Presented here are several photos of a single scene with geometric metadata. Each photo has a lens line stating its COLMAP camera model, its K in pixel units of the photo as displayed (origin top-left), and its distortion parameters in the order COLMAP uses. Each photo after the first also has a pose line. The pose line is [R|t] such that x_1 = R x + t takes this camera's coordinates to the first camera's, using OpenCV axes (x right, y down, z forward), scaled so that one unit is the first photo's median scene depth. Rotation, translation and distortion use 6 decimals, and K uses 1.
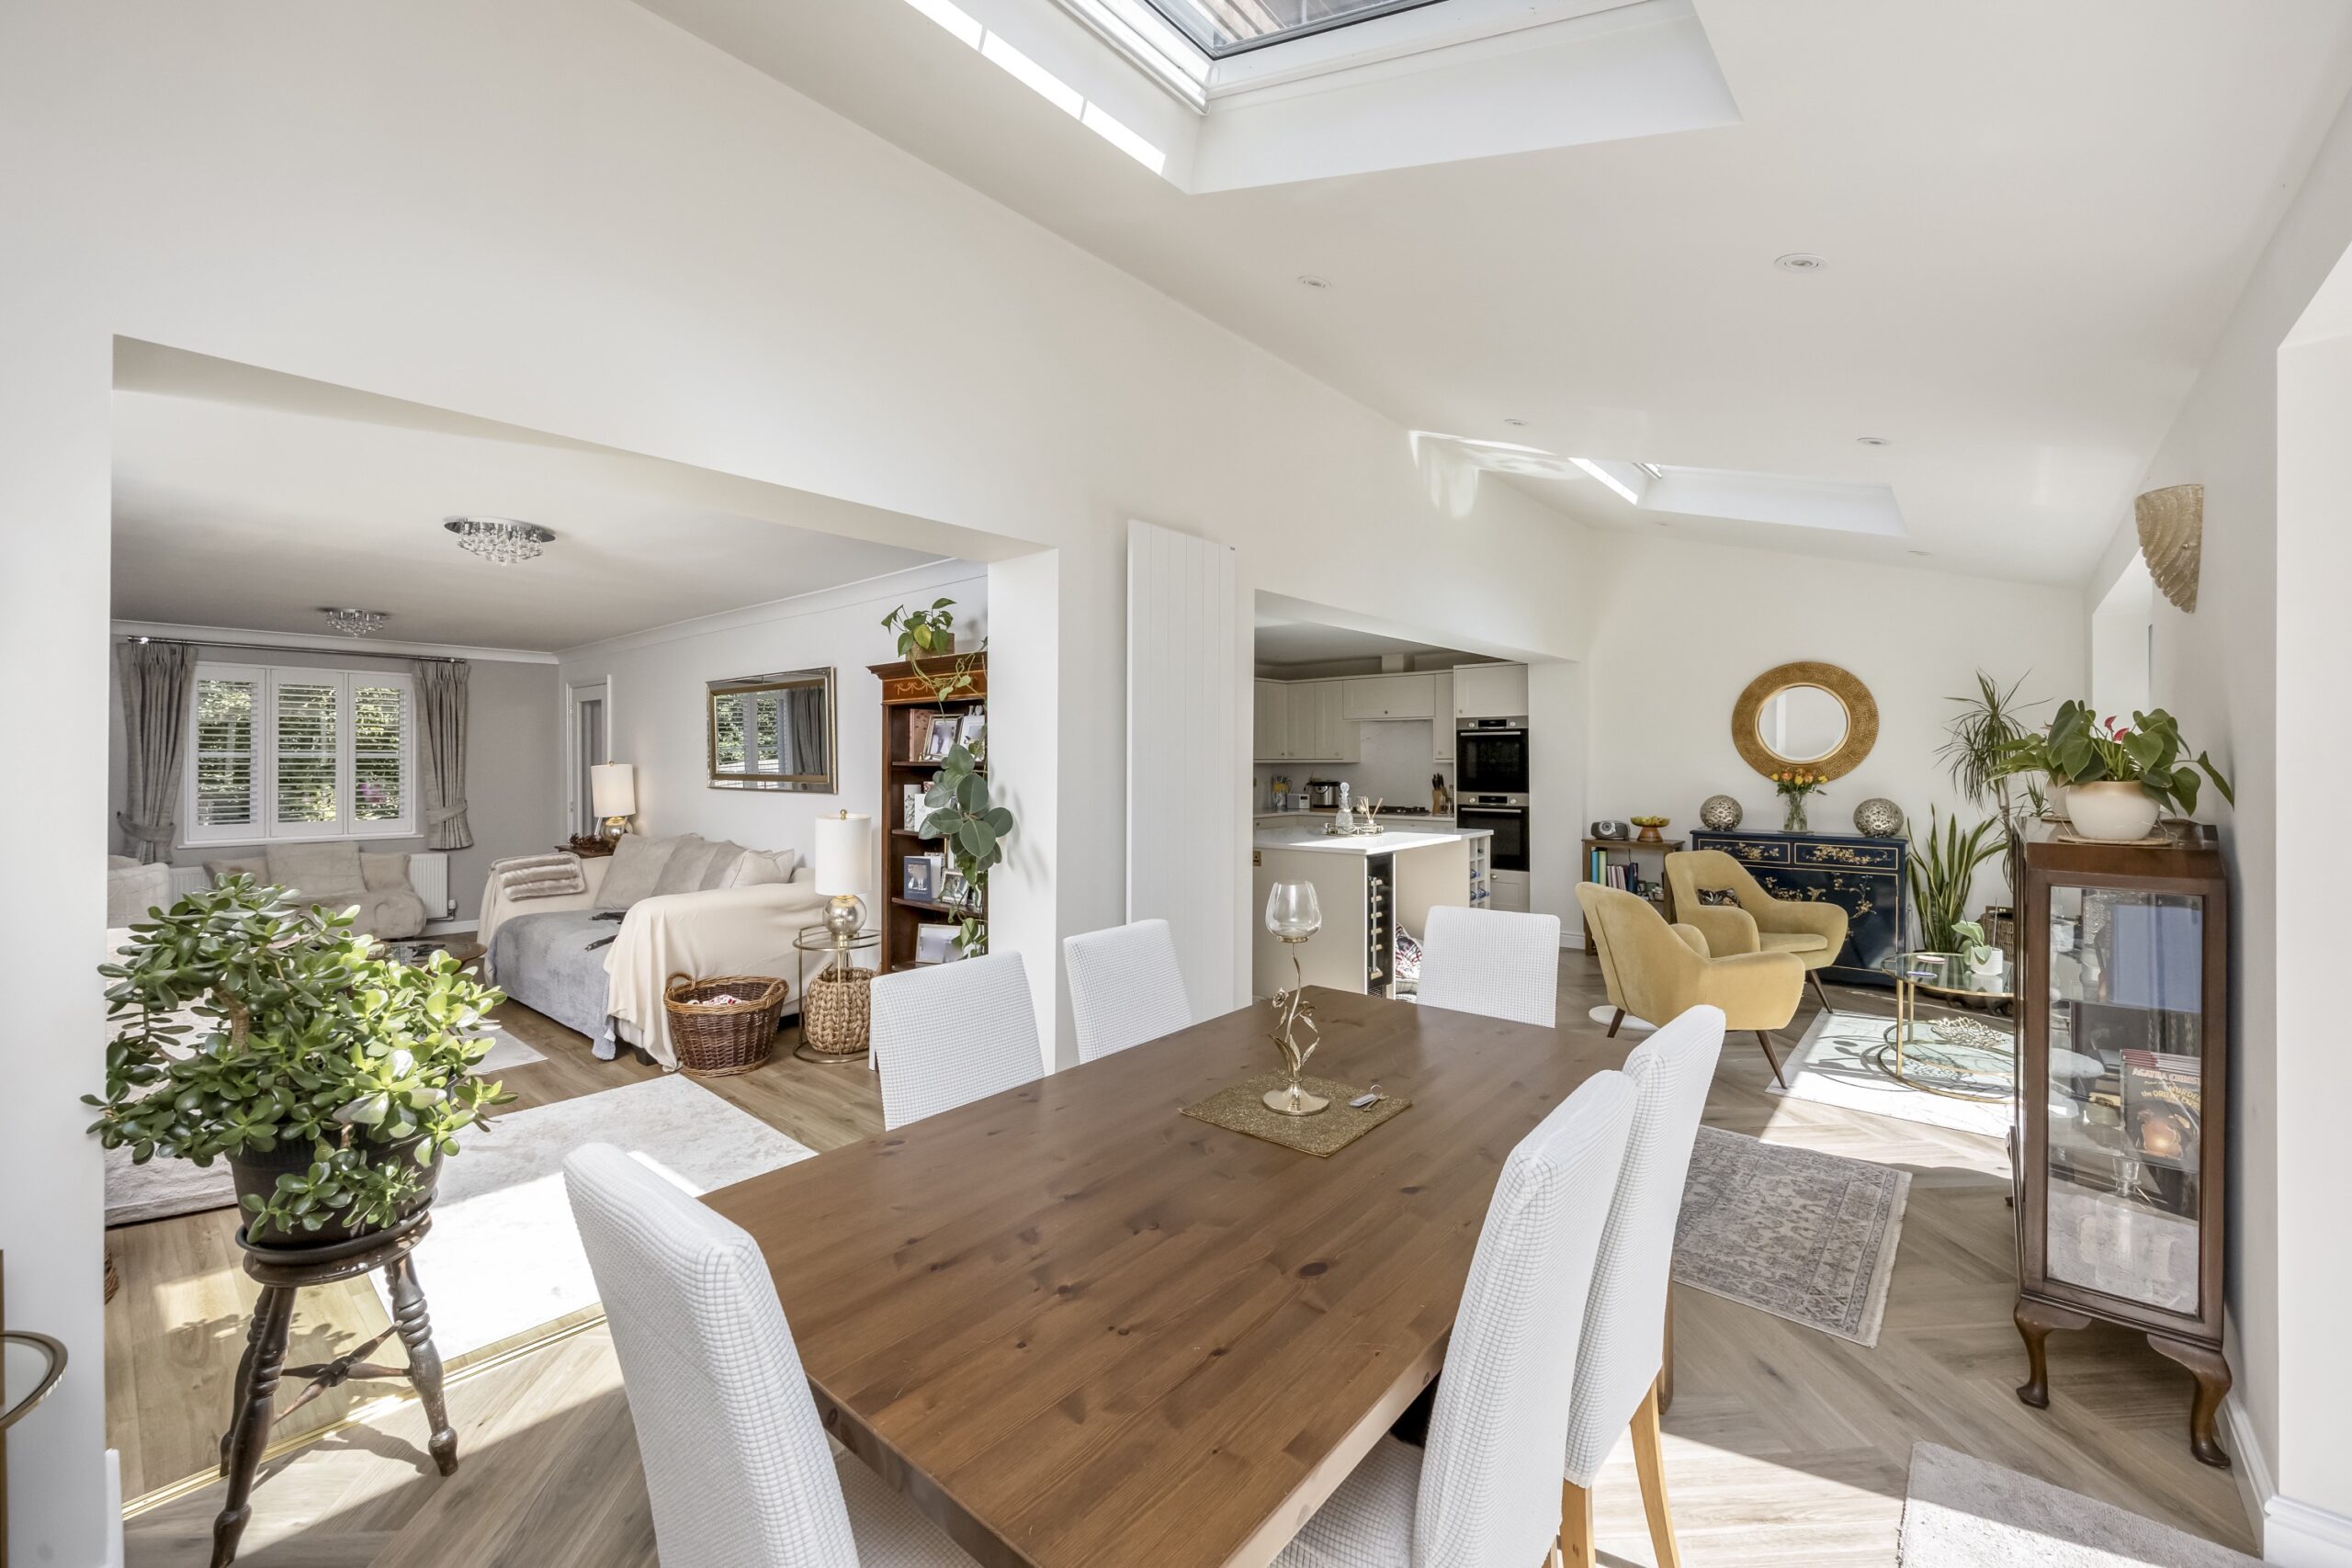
lens RADIAL K [[937.7, 0, 1175.8], [0, 937.7, 764.8], [0, 0, 1]] dist [-0.015853, 0.000040]
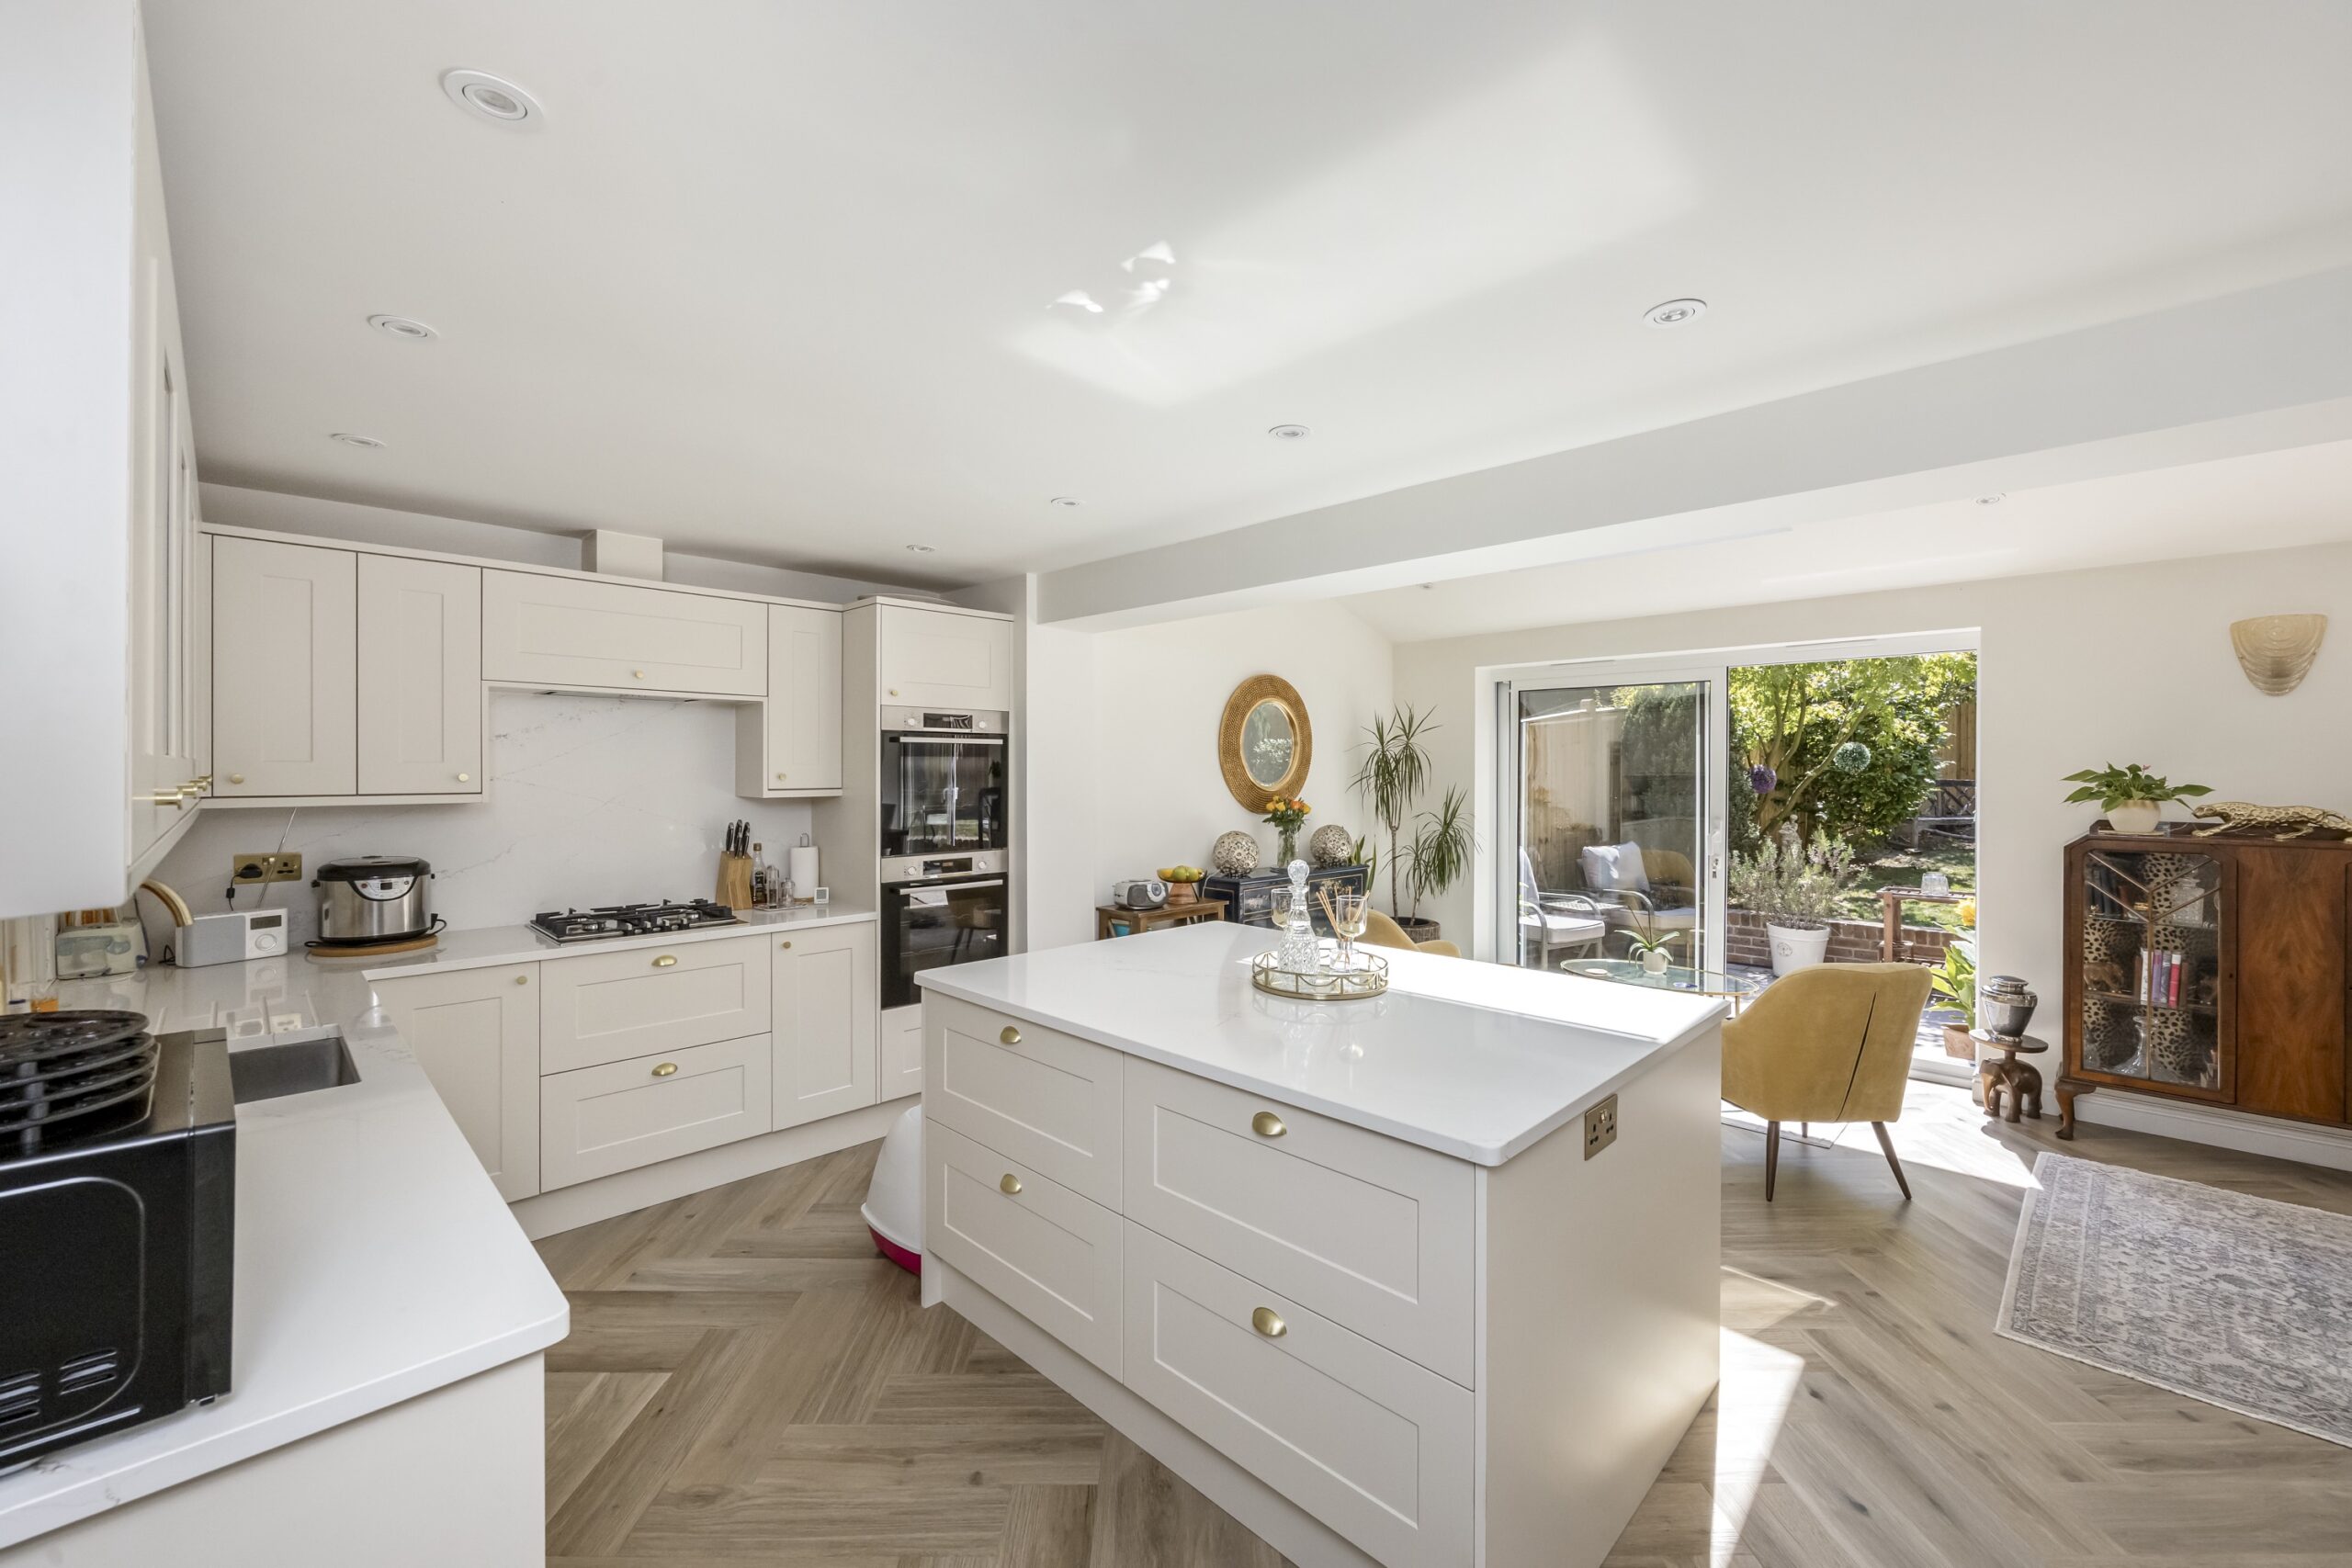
lens RADIAL K [[936.0, 0, 1181.4], [0, 936.0, 769.6], [0, 0, 1]] dist [0.000192, -0.000072]
pose [[0.052420, 0.000888, 0.998625, -0.205891], [0.000799, 0.999999, -0.000931, -0.018726], [-0.998625, 0.000846, 0.052420, 0.943838]]
